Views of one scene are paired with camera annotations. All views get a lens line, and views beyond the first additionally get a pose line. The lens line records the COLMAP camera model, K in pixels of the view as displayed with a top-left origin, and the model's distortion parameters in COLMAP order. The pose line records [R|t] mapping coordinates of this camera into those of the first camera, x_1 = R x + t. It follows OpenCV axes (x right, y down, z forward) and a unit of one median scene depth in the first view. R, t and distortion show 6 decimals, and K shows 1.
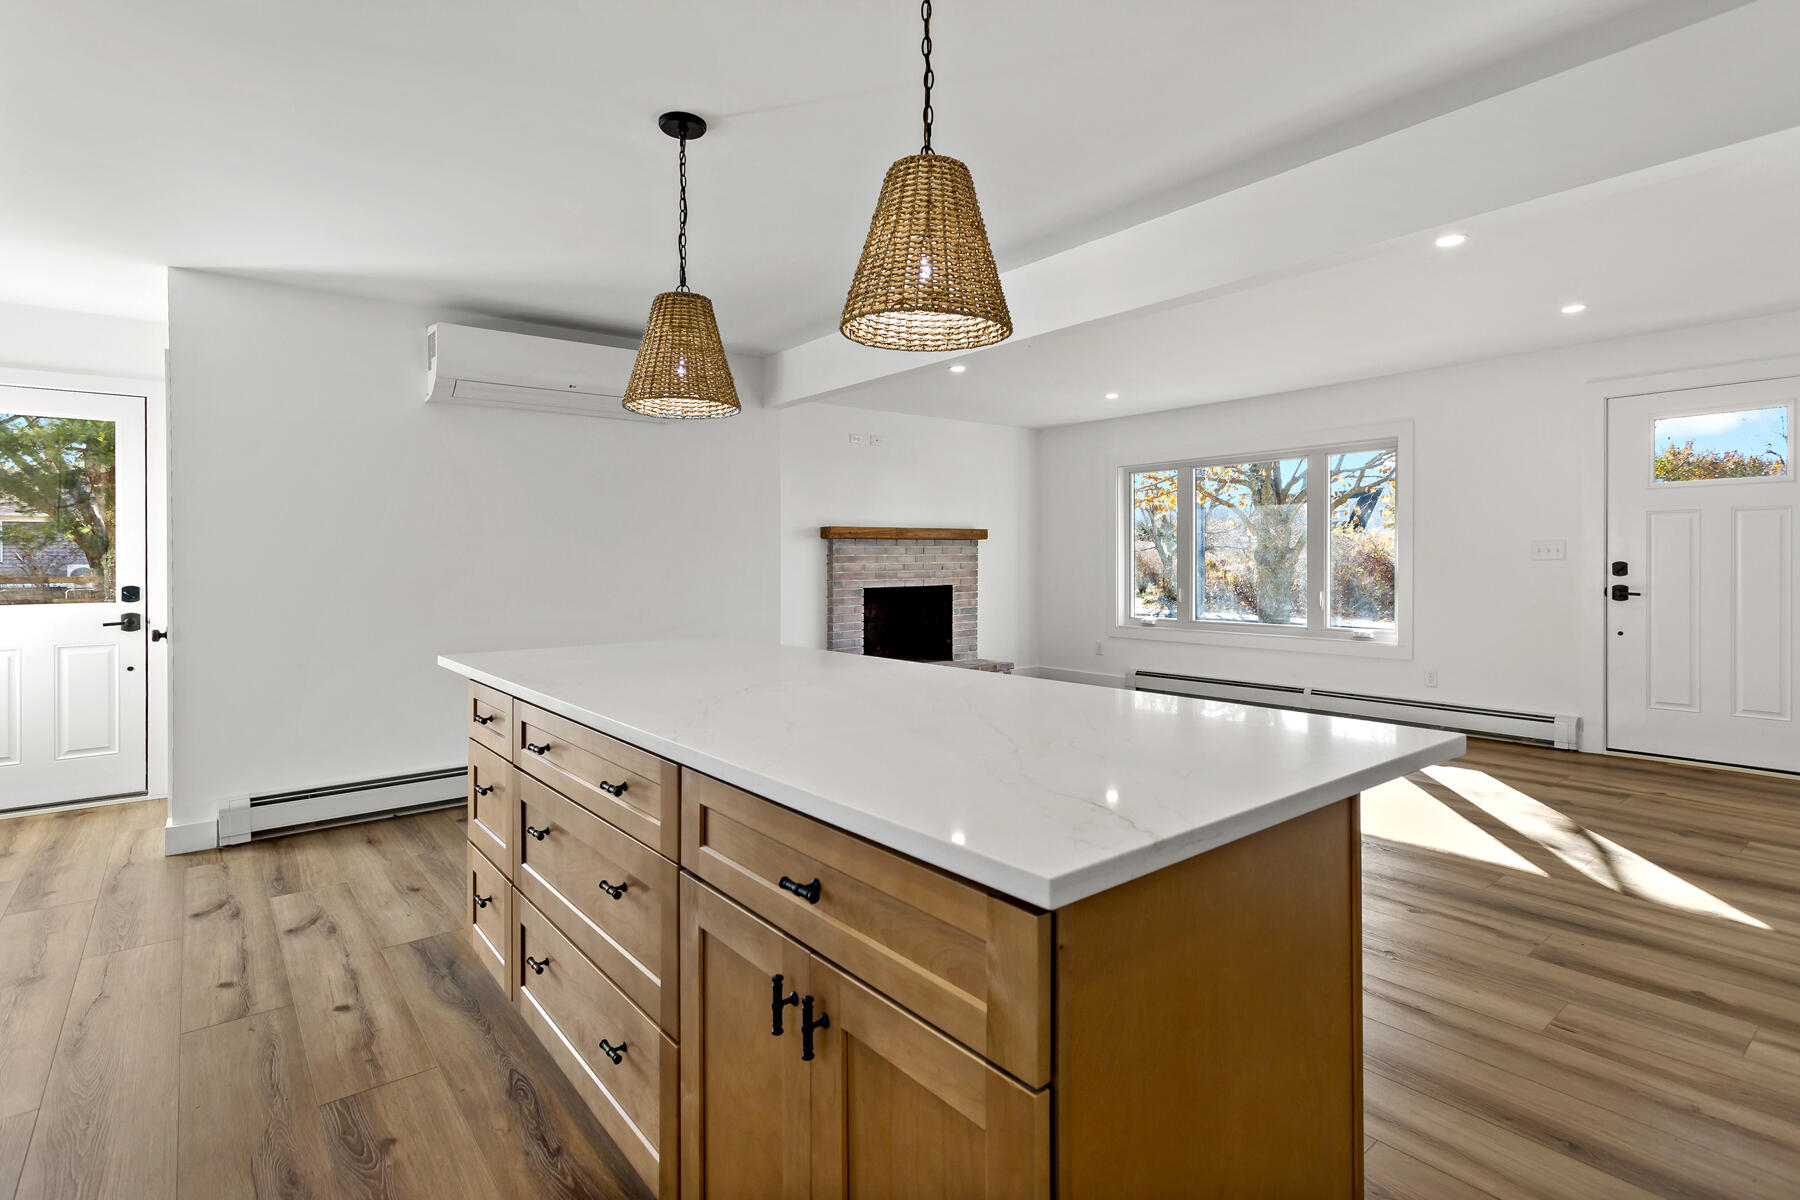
lens RADIAL K [[881.9, 0, 890.0], [0, 881.9, 581.2], [0, 0, 1]] dist [0.006468, -0.000240]
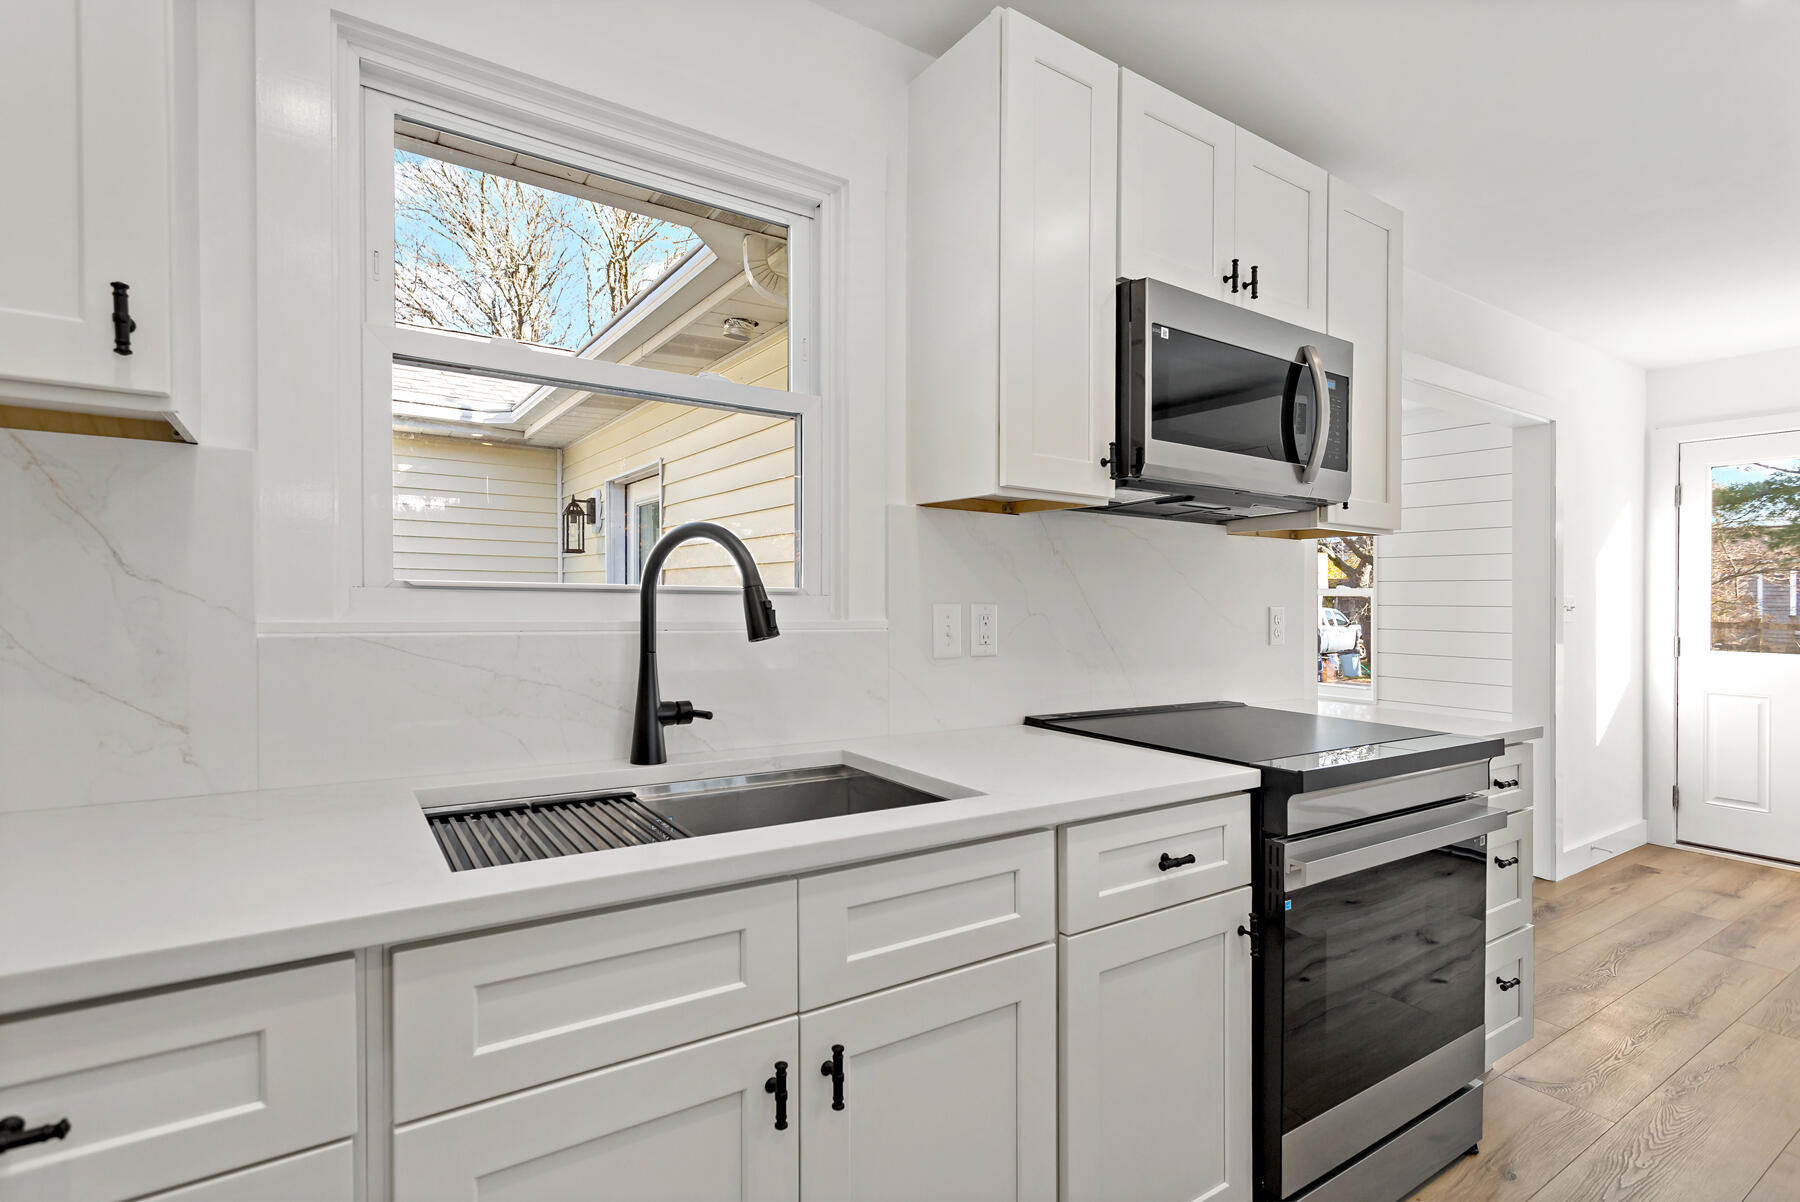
lens RADIAL K [[872.3, 0, 898.5], [0, 872.3, 596.8], [0, 0, 1]] dist [0.000286, 0.000229]
pose [[-0.082912, -0.000779, -0.996557, 0.055820], [-0.033483, 0.999437, 0.002004, -0.004087], [0.995994, 0.033534, -0.082892, 0.072472]]
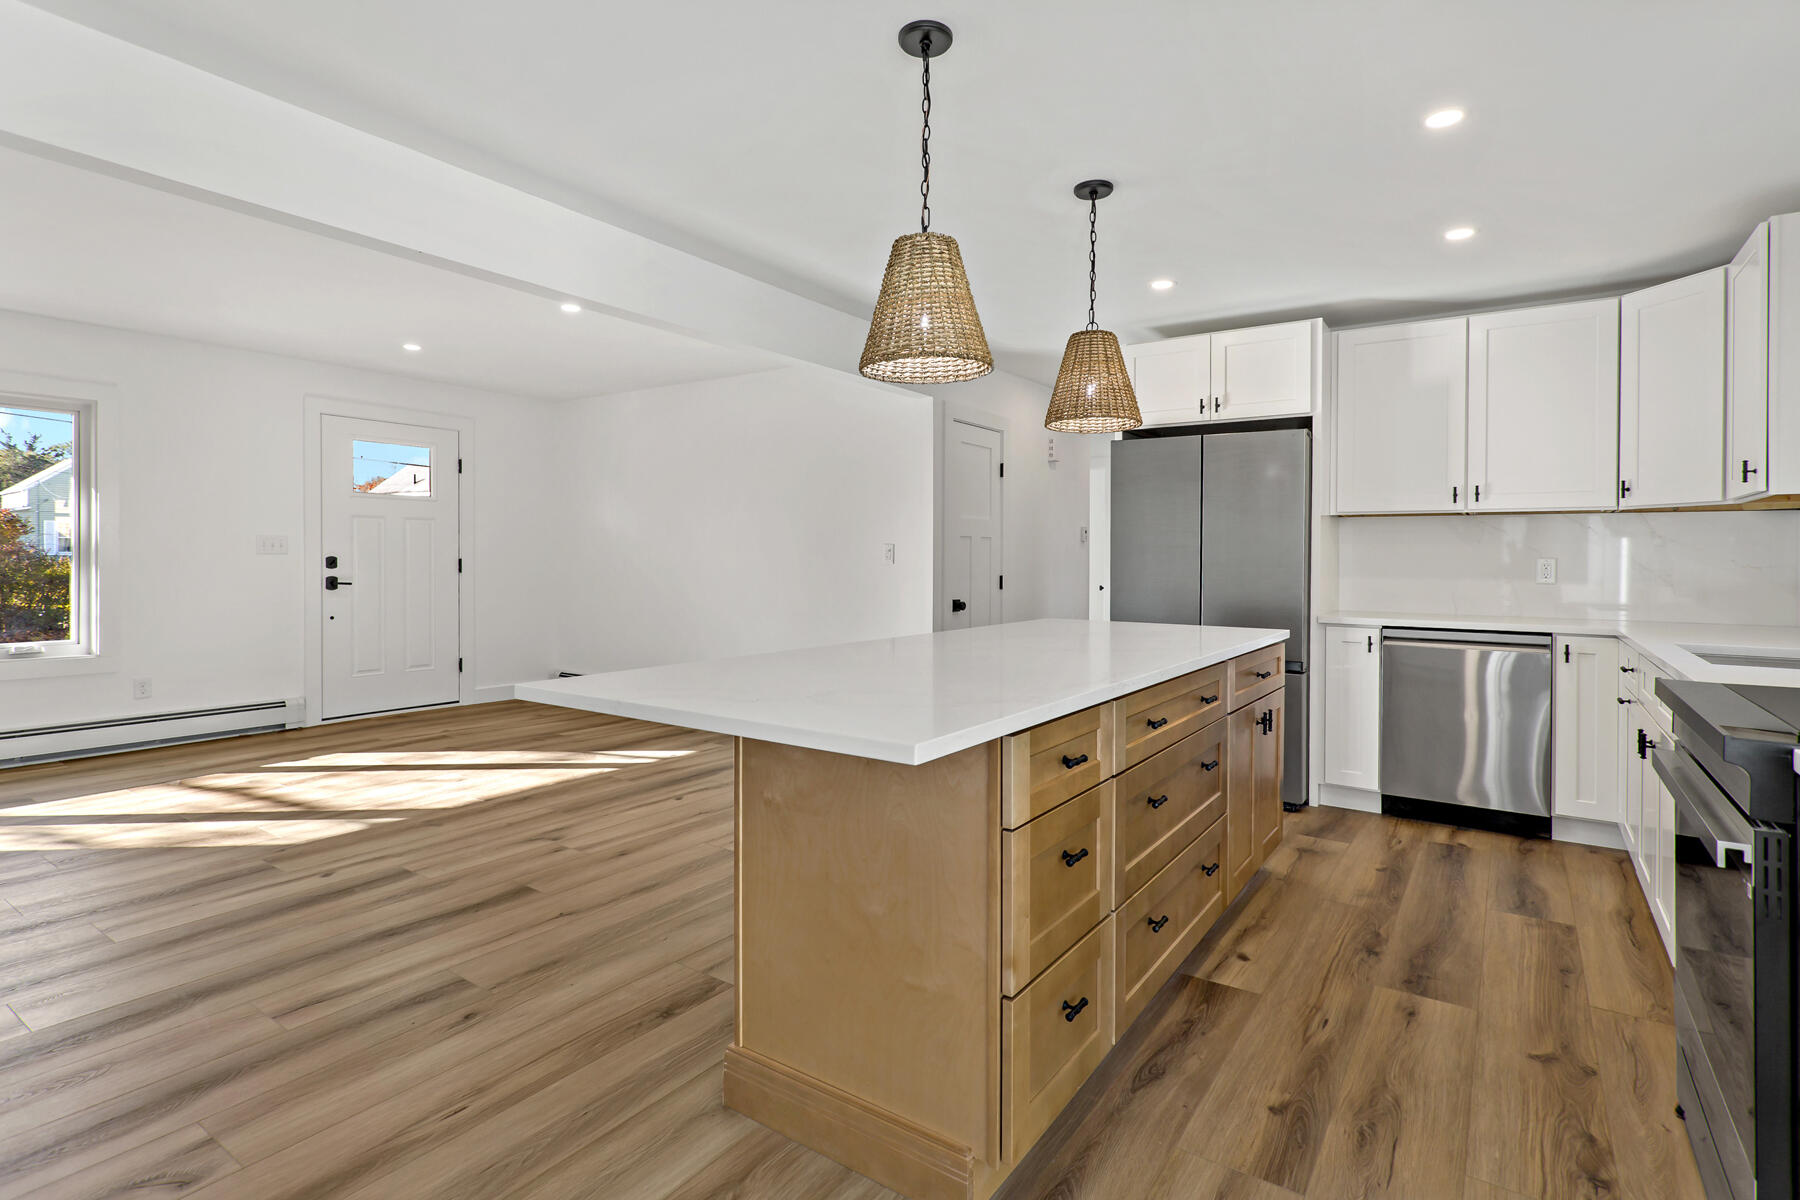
lens RADIAL K [[886.5, 0, 905.3], [0, 886.5, 556.6], [0, 0, 1]] dist [0.021530, 0.000202]
pose [[-0.298207, 0.006054, 0.954482, -0.467582], [0.016230, 0.999867, -0.001272, -0.006996], [-0.954363, 0.015112, -0.298266, 0.556140]]
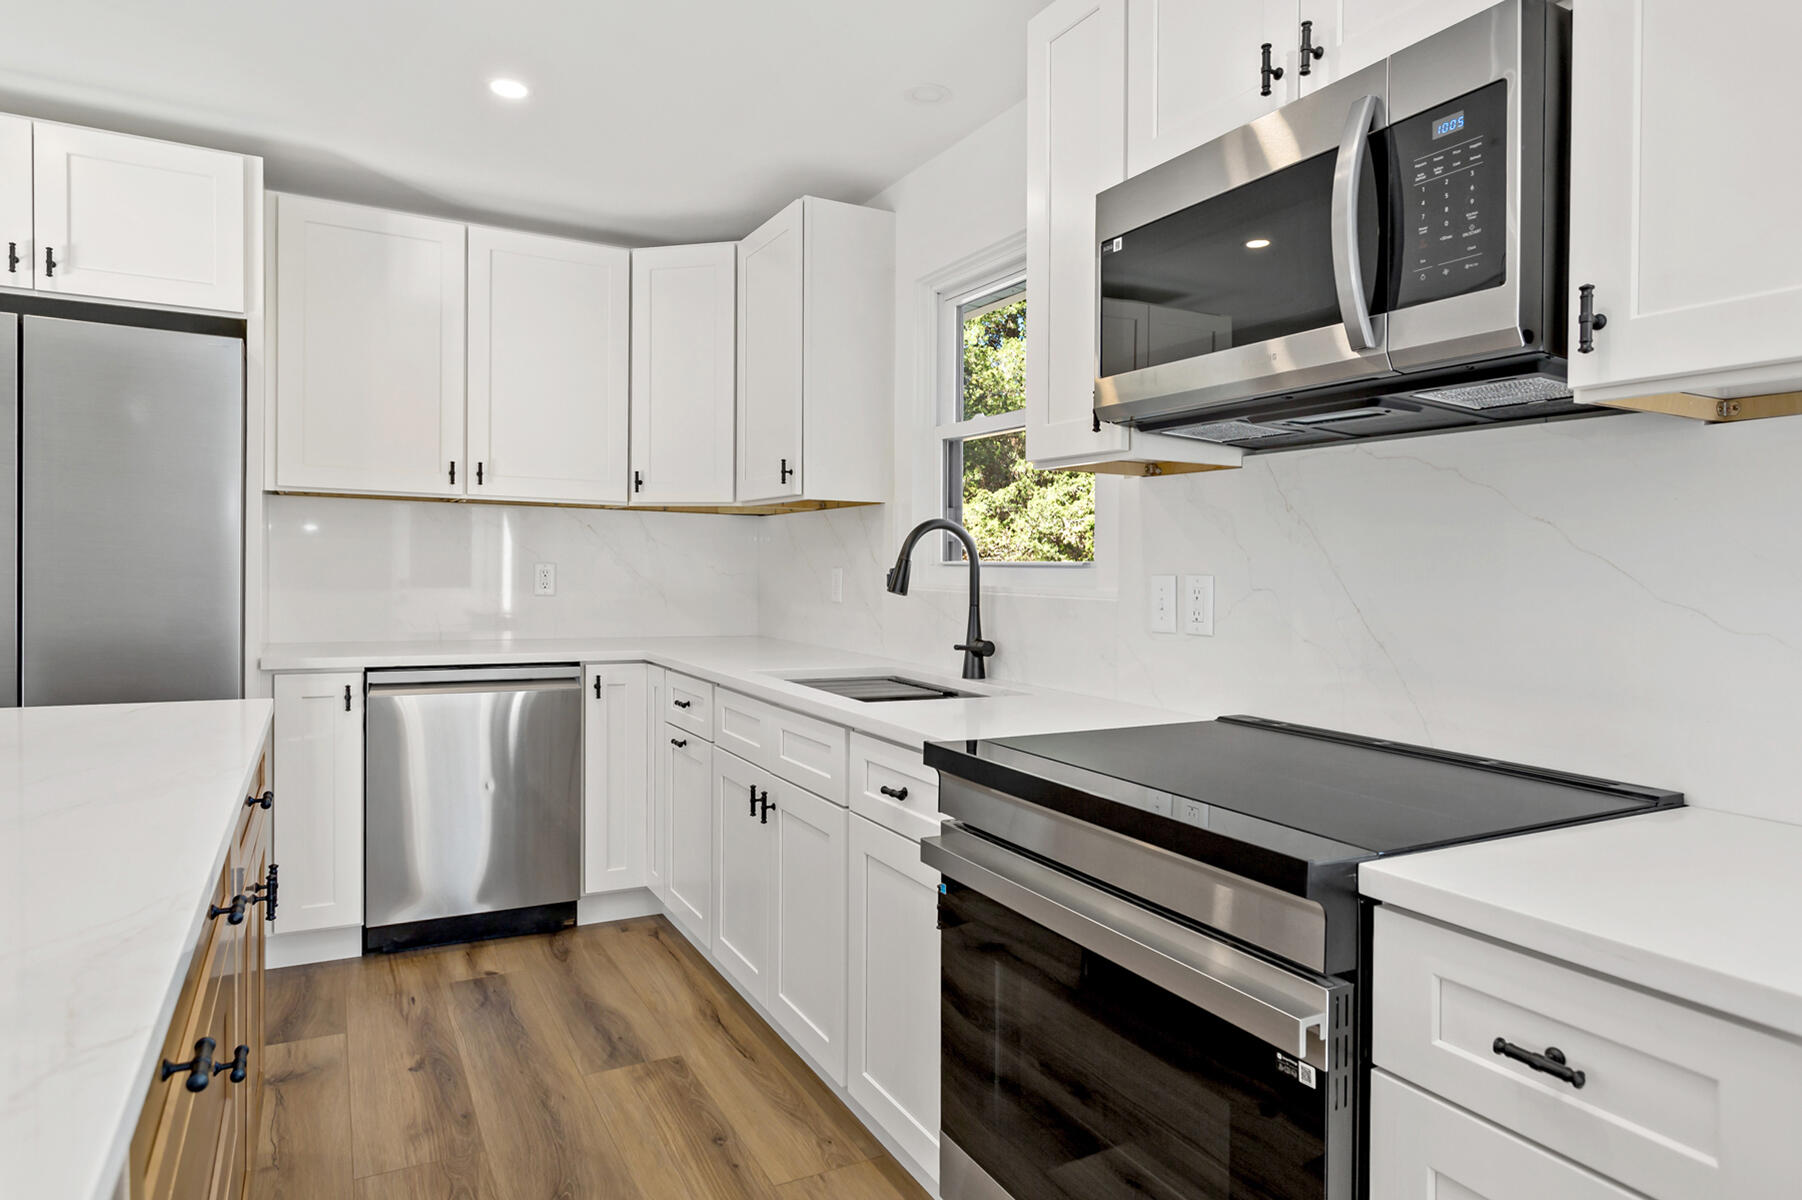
lens RADIAL K [[1081.1, 0, 912.9], [0, 1081.1, 585.7], [0, 0, 1]] dist [-0.008452, 0.002819]
pose [[-0.985862, -0.014724, 0.166912, -0.266502], [-0.008569, 0.999259, 0.037532, -0.011769], [-0.167341, 0.035571, -0.985257, 0.477651]]
